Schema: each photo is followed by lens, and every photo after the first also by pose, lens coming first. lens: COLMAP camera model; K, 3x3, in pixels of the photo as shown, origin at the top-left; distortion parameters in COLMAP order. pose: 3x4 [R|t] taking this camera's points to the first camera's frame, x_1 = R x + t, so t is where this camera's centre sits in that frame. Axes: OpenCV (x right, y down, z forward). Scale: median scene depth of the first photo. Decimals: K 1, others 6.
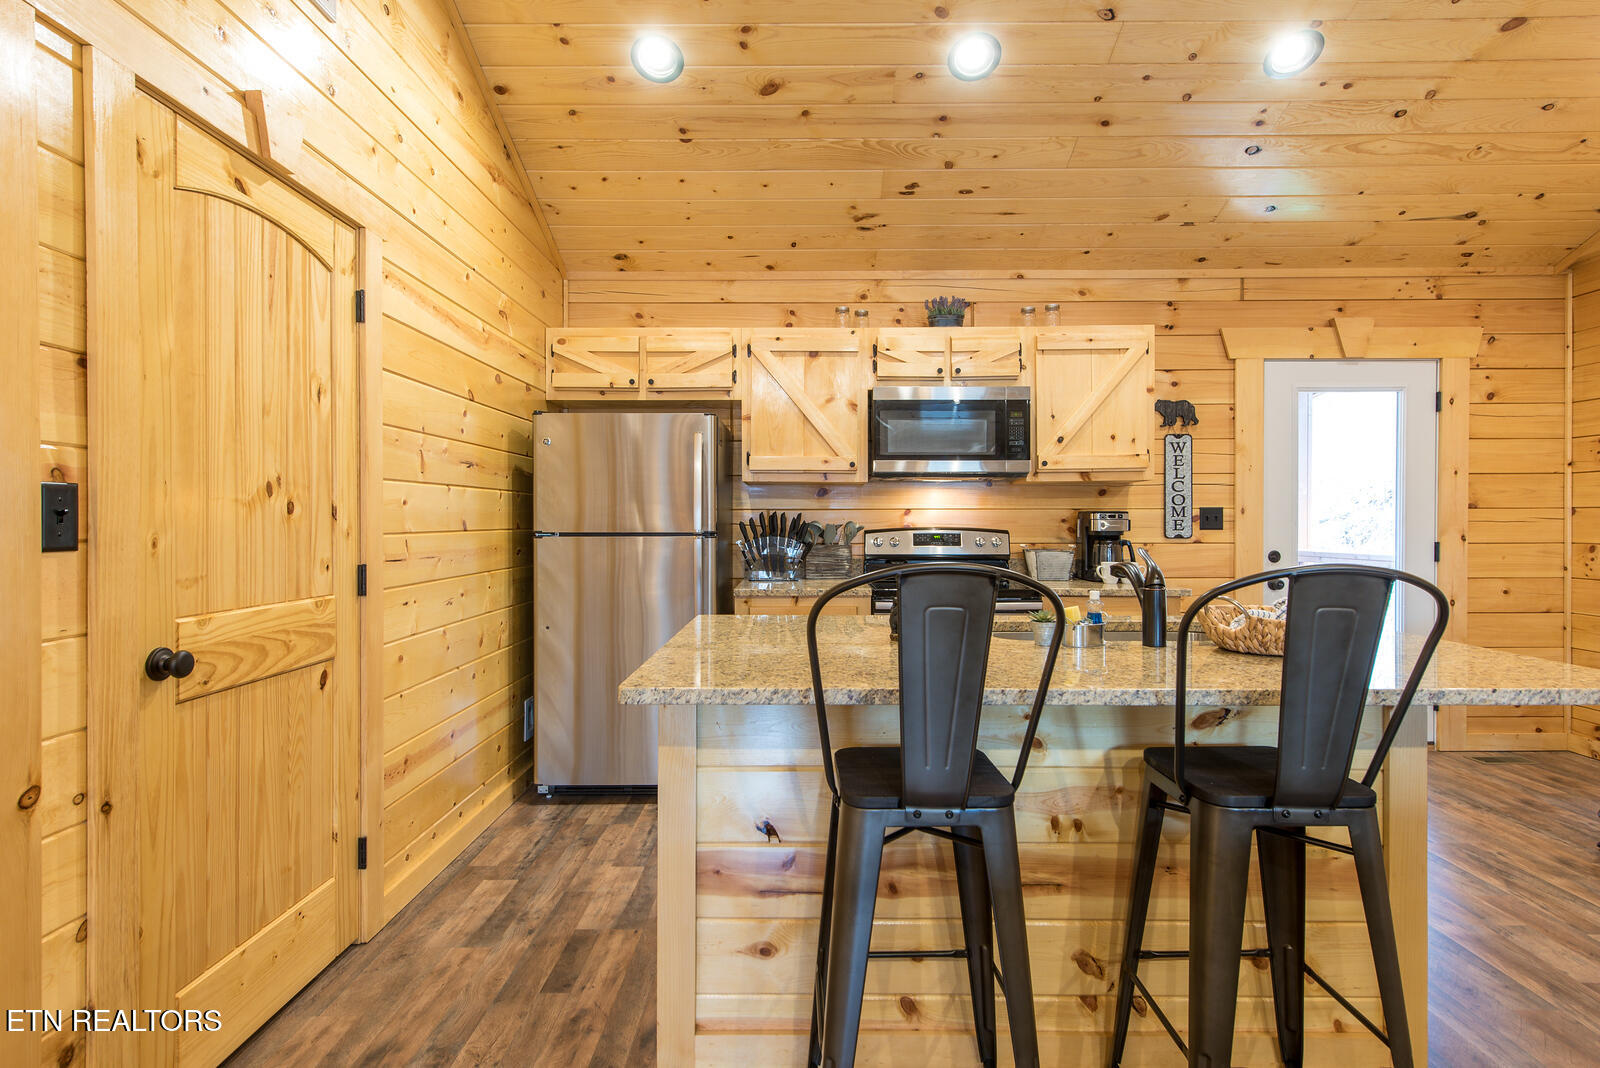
lens RADIAL K [[823.3, 0, 801.2], [0, 823.3, 525.8], [0, 0, 1]] dist [0.007669, 0.000449]
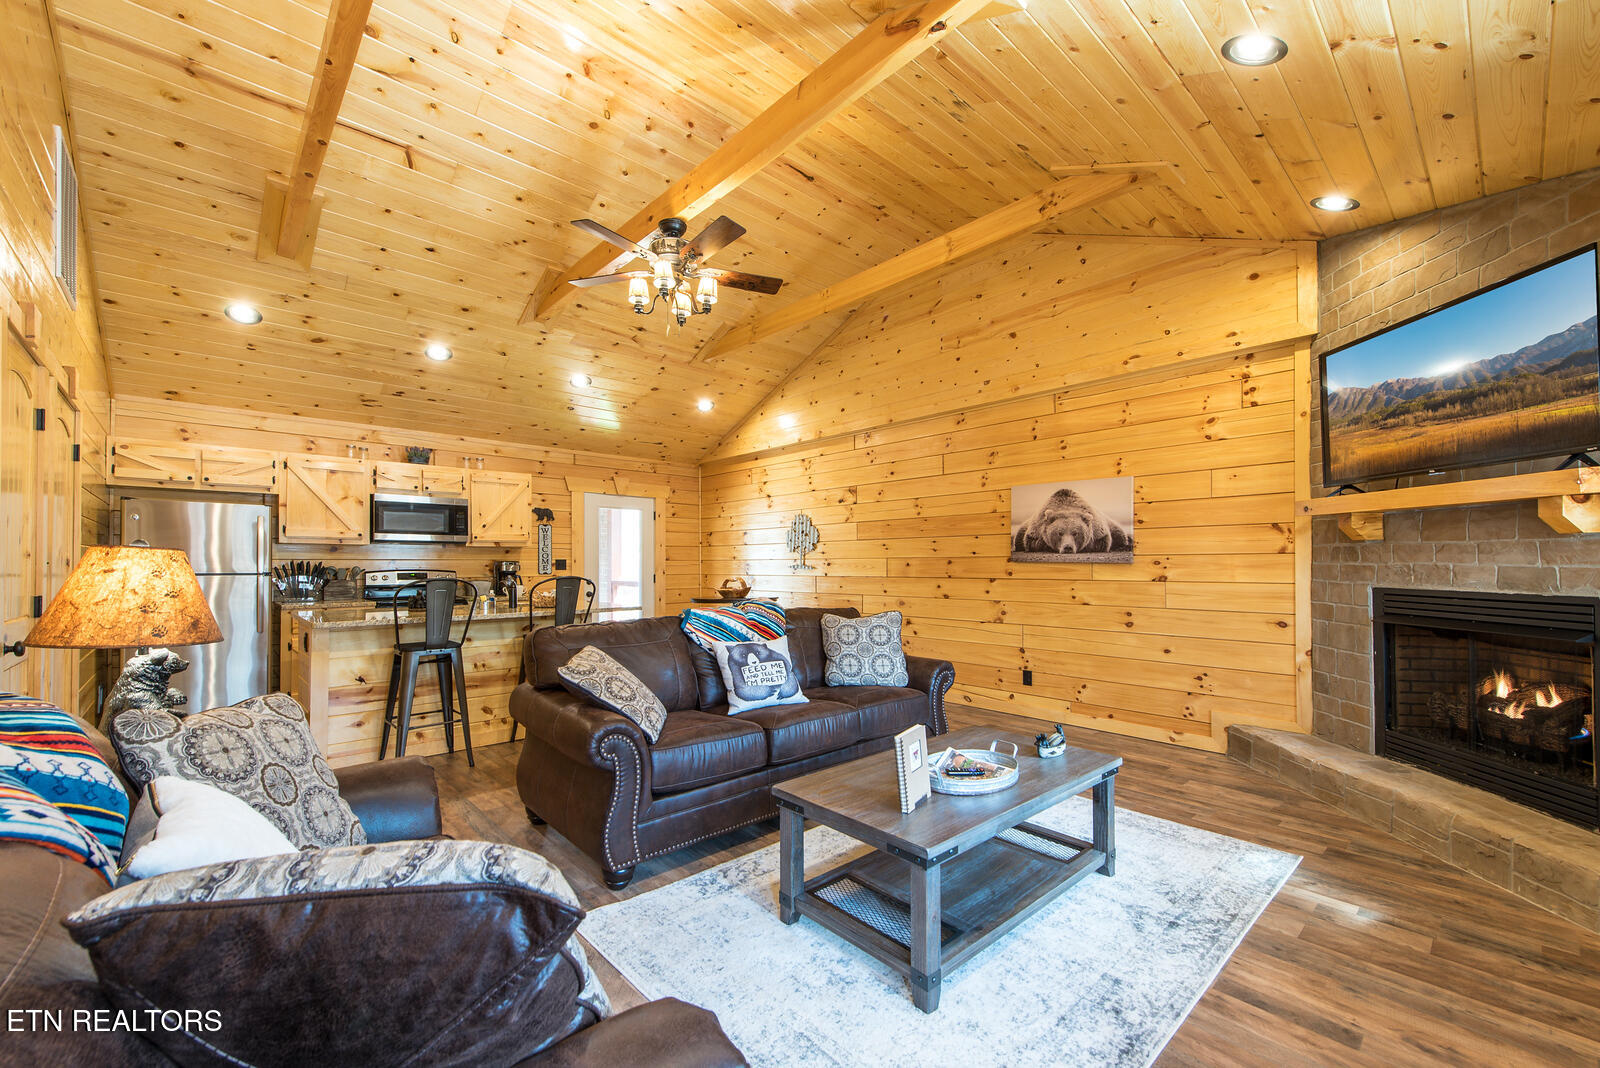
lens RADIAL K [[642.1, 0, 818.5], [0, 642.1, 558.4], [0, 0, 1]] dist [-0.000675, -0.000672]
pose [[0.717839, 0.005656, 0.696186, -0.191402], [0.008078, 0.999832, -0.016452, 0.008202], [-0.696162, 0.017434, 0.717673, -0.696334]]
